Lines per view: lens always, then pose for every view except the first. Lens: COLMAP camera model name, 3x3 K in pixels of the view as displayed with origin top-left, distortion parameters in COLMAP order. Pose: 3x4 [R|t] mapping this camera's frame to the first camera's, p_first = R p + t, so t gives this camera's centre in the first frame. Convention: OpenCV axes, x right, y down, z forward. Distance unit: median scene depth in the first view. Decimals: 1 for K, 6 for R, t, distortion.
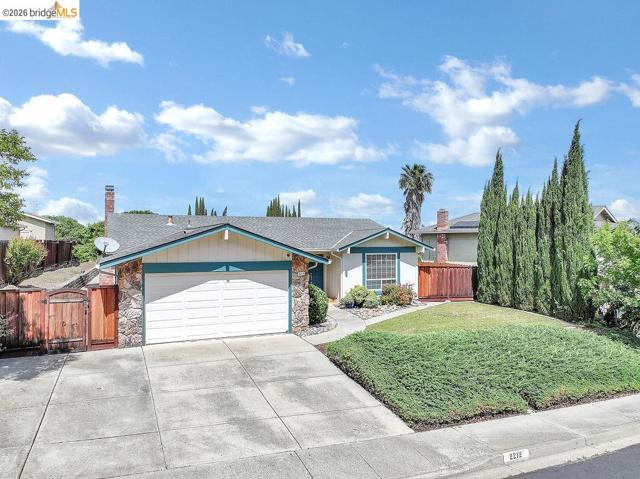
lens RADIAL K [[464.9, 0, 320.0], [0, 464.9, 239.5], [0, 0, 1]] dist [0.006803, 0.002880]
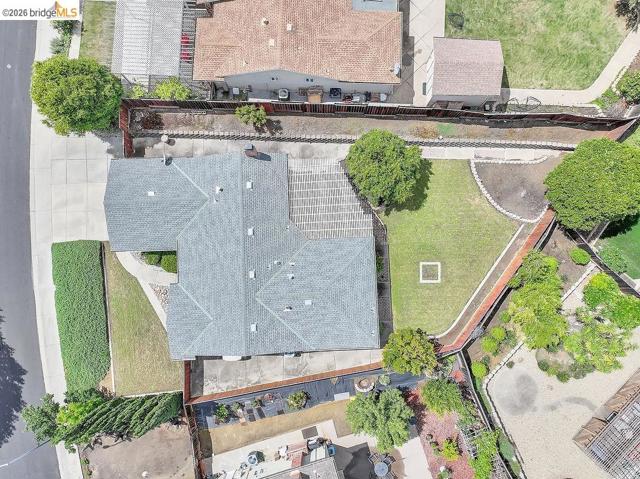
lens RADIAL K [[464.9, 0, 320.0], [0, 464.9, 239.5], [0, 0, 1]] dist [0.006803, 0.002880]
pose [[-0.392858, 0.914555, -0.096182, -0.206877], [0.006586, 0.107387, 0.994195, -2.151747], [0.919576, 0.389944, -0.048211, 1.991829]]
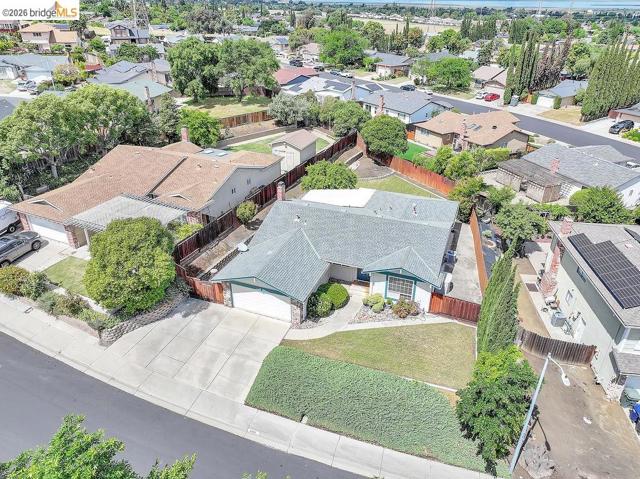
lens RADIAL K [[464.9, 0, 320.0], [0, 464.9, 239.5], [0, 0, 1]] dist [0.006803, 0.002880]
pose [[0.693433, 0.343826, -0.633193, 1.187968], [-0.002273, 0.879839, 0.475266, -1.089918], [0.720517, -0.328125, 0.610892, -0.037165]]
